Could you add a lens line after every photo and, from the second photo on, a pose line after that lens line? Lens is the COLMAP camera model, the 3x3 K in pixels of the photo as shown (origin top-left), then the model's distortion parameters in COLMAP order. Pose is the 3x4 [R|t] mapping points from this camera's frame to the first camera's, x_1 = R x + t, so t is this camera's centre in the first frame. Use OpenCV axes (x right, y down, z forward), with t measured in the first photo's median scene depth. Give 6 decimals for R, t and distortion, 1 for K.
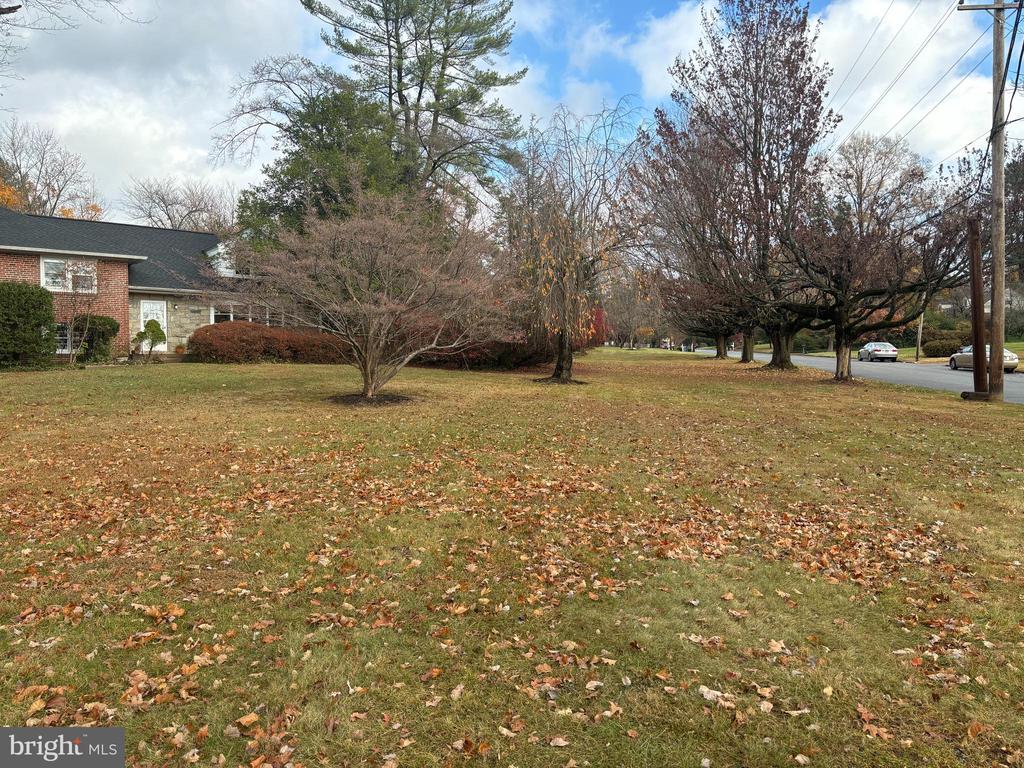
lens RADIAL K [[772.2, 0, 509.4], [0, 772.2, 379.6], [0, 0, 1]] dist [0.089049, -0.090790]
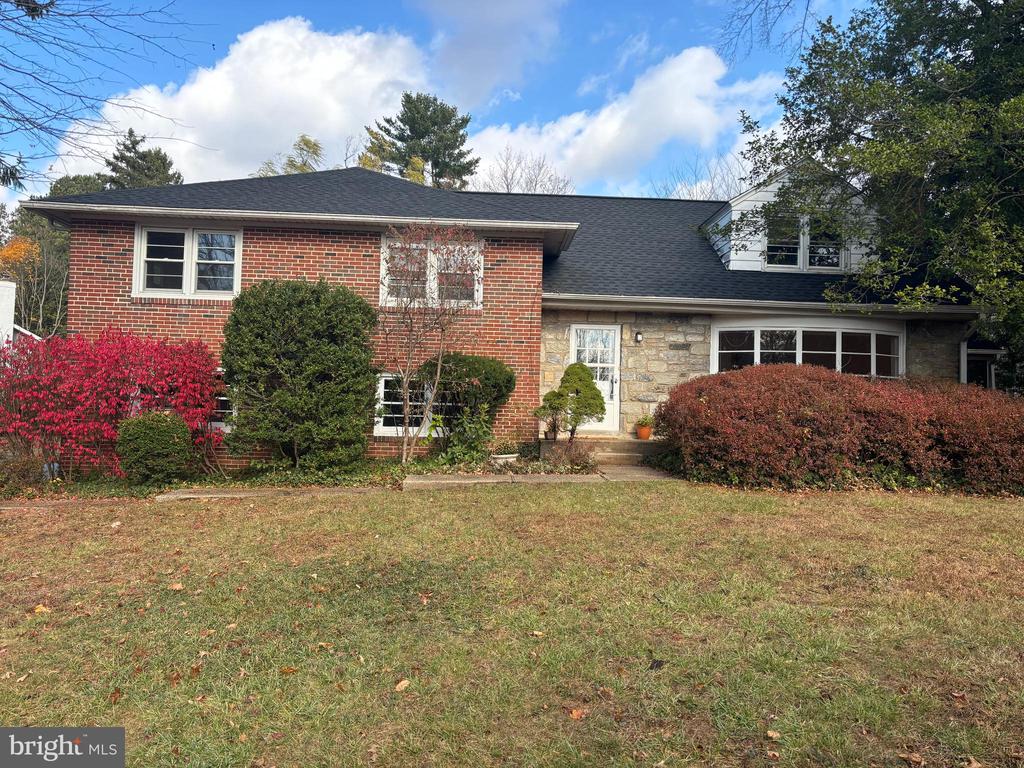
lens RADIAL K [[772.2, 0, 509.4], [0, 772.2, 379.6], [0, 0, 1]] dist [0.089049, -0.090790]
pose [[0.817511, 0.002676, -0.575907, -0.357367], [-0.039711, 0.997871, -0.051734, -0.064665], [0.574542, 0.065163, 0.815877, 0.926627]]
